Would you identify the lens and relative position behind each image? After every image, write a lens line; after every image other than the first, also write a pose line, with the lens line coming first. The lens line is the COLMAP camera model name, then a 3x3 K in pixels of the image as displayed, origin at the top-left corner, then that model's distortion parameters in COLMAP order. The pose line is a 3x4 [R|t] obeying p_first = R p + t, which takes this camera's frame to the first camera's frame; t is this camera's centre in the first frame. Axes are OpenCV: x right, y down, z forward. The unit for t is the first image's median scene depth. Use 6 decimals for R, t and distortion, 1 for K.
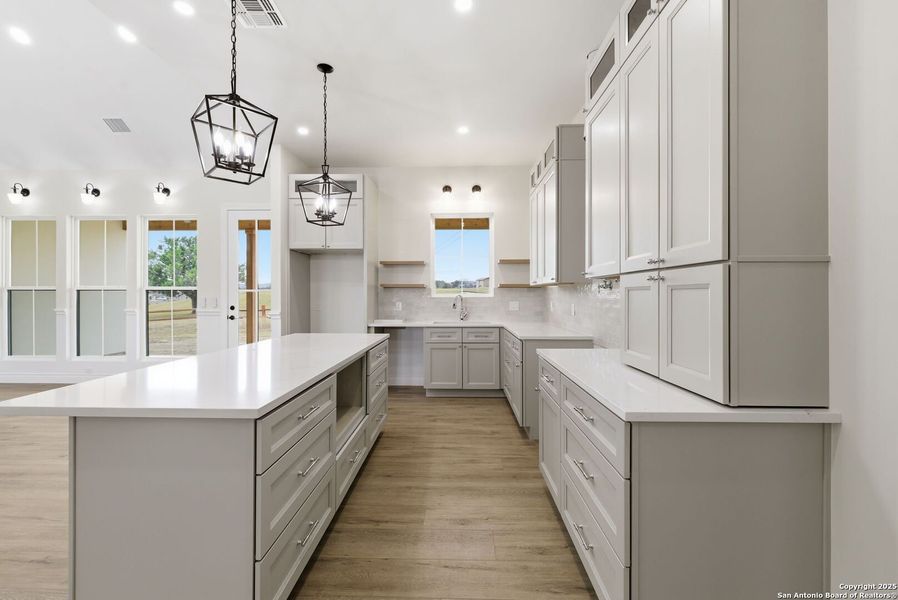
lens RADIAL K [[375.4, 0, 450.7], [0, 375.4, 293.7], [0, 0, 1]] dist [0.001192, 0.000012]
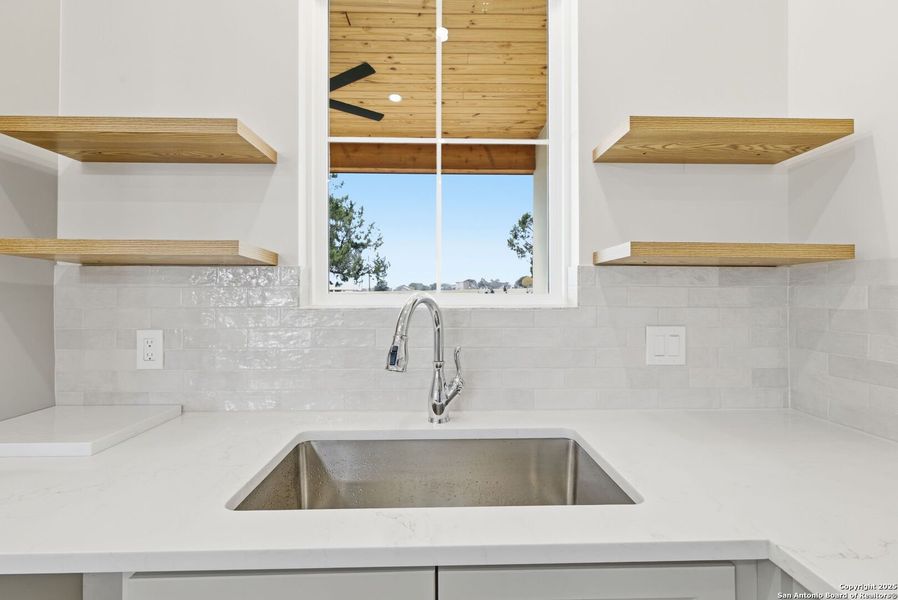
lens RADIAL K [[385.6, 0, 446.6], [0, 385.6, 295.4], [0, 0, 1]] dist [0.002517, 0.000269]
pose [[0.998982, 0.000072, 0.045114, 0.028643], [0.000054, 0.999996, -0.002777, 0.003289], [-0.045114, 0.002777, 0.998978, 0.874308]]
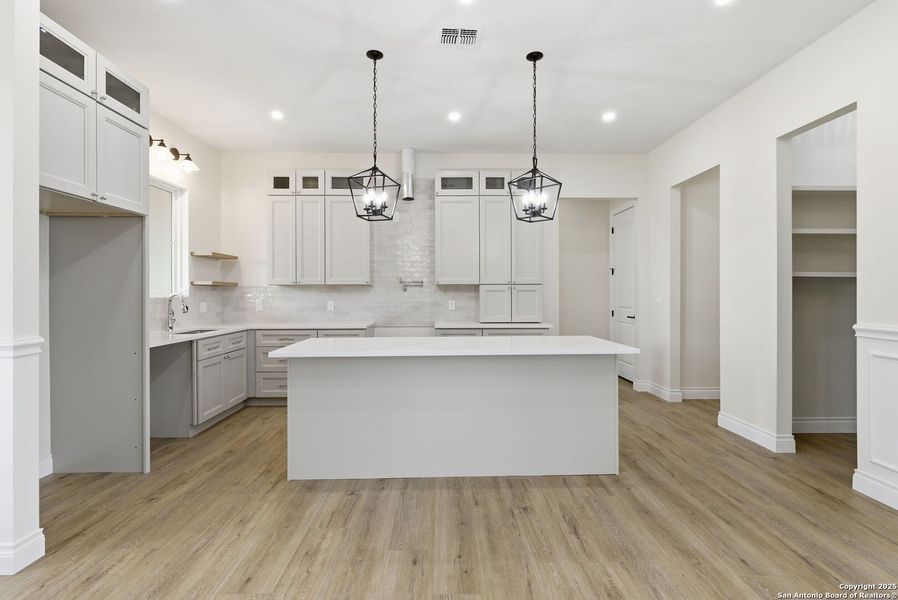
lens RADIAL K [[385.6, 0, 446.6], [0, 385.6, 295.4], [0, 0, 1]] dist [0.002517, 0.000269]
pose [[-0.065641, -0.002522, 0.997840, -0.829326], [-0.001196, 0.999996, 0.002449, 0.003968], [-0.997843, -0.001033, -0.065644, 0.579765]]
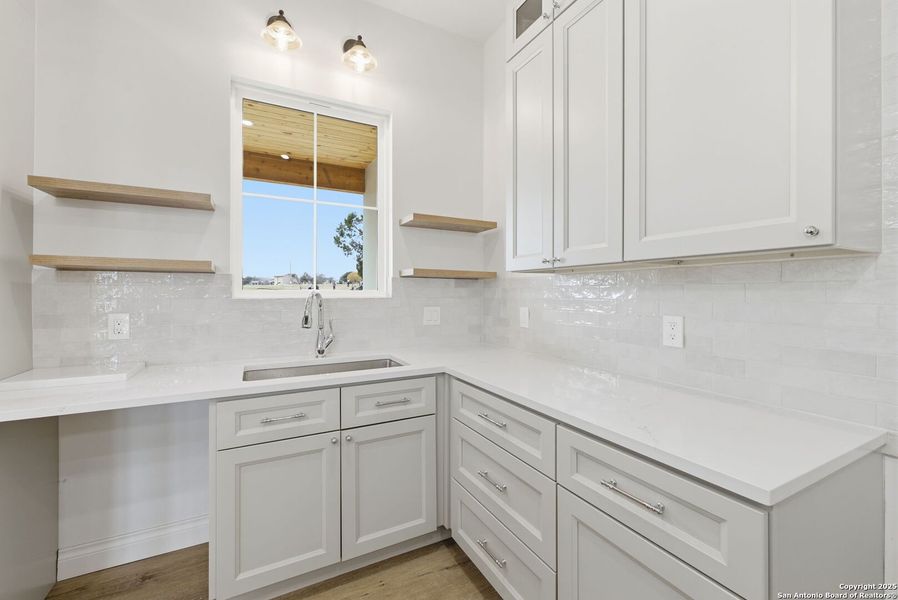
lens RADIAL K [[375.4, 0, 450.7], [0, 375.4, 293.7], [0, 0, 1]] dist [0.001192, 0.000012]
pose [[0.873287, 0.000703, 0.487205, -0.050125], [-0.002987, 0.999988, 0.003911, 0.002890], [-0.487196, -0.004871, 0.873279, 0.645075]]
